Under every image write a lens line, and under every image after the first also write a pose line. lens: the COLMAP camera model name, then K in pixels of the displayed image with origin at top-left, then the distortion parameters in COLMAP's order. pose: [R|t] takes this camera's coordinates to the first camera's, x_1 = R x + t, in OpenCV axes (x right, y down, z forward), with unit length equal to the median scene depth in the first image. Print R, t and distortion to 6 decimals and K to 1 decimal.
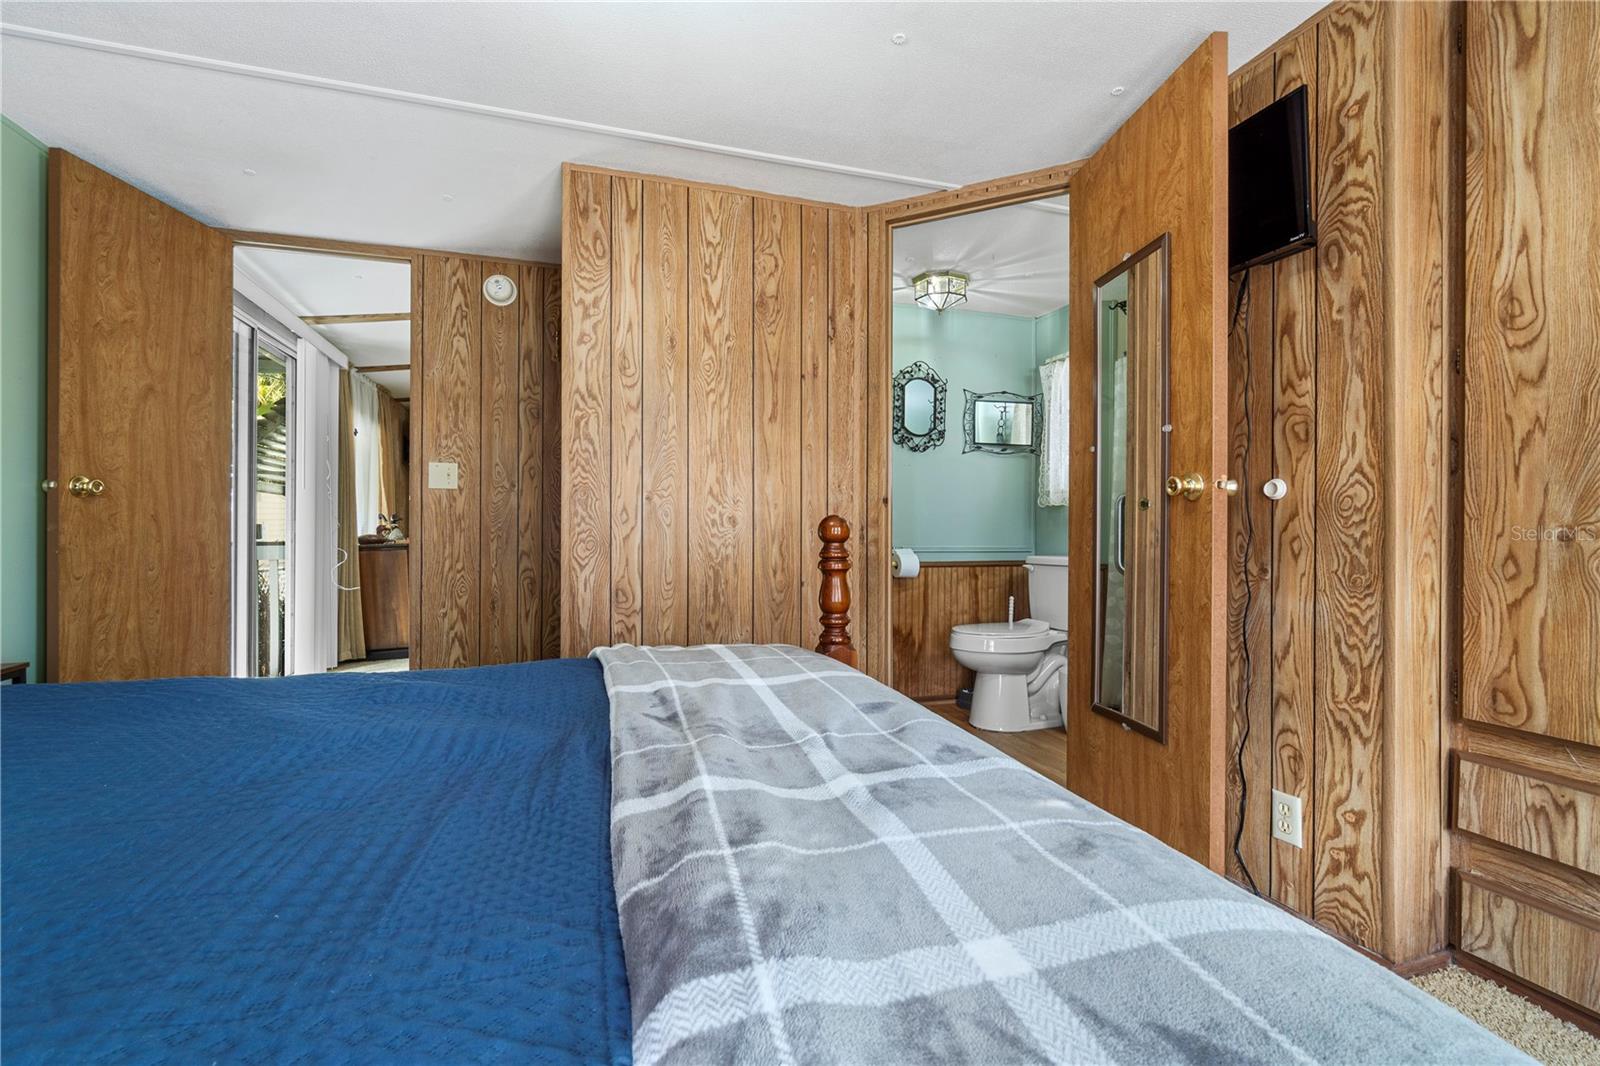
lens RADIAL K [[688.3, 0, 797.2], [0, 688.3, 529.8], [0, 0, 1]] dist [-0.000169, -0.003338]
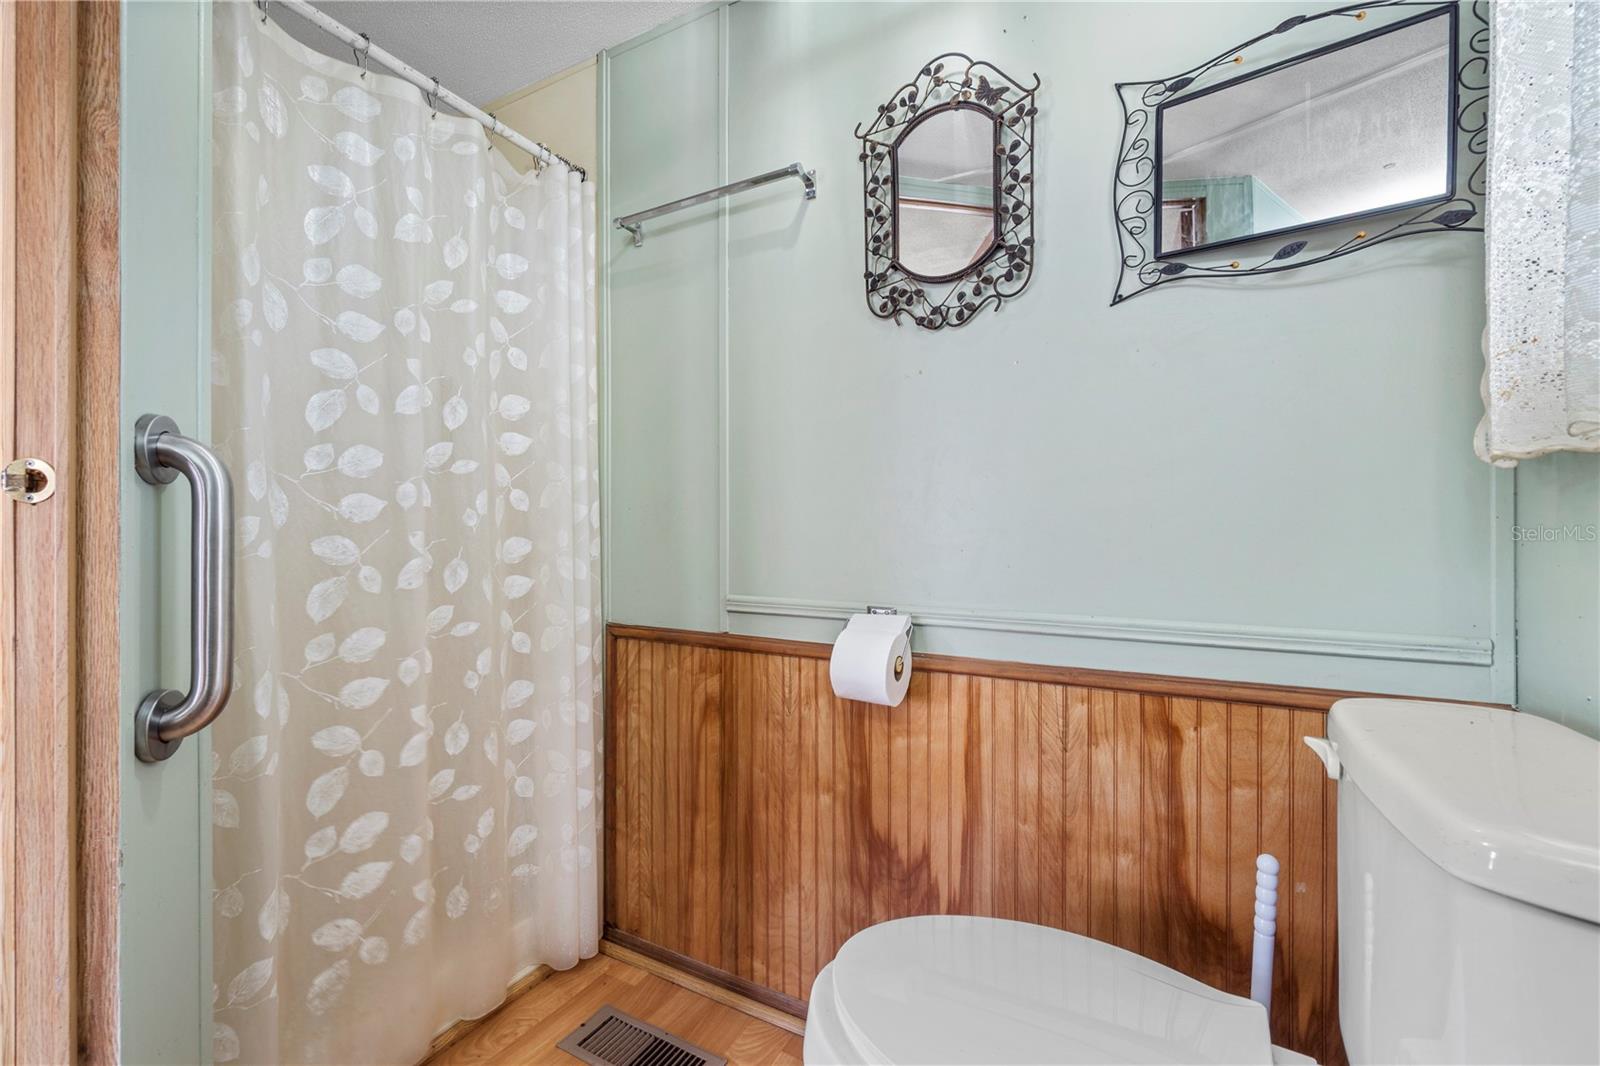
lens RADIAL K [[692.4, 0, 800.0], [0, 692.4, 533.0], [0, 0, 1]] dist [-0.000808, 0.000602]
pose [[0.677400, -0.002302, -0.735612, 0.418939], [-0.001061, 0.999991, -0.004107, -0.013145], [0.735614, 0.003562, 0.677391, 0.800574]]
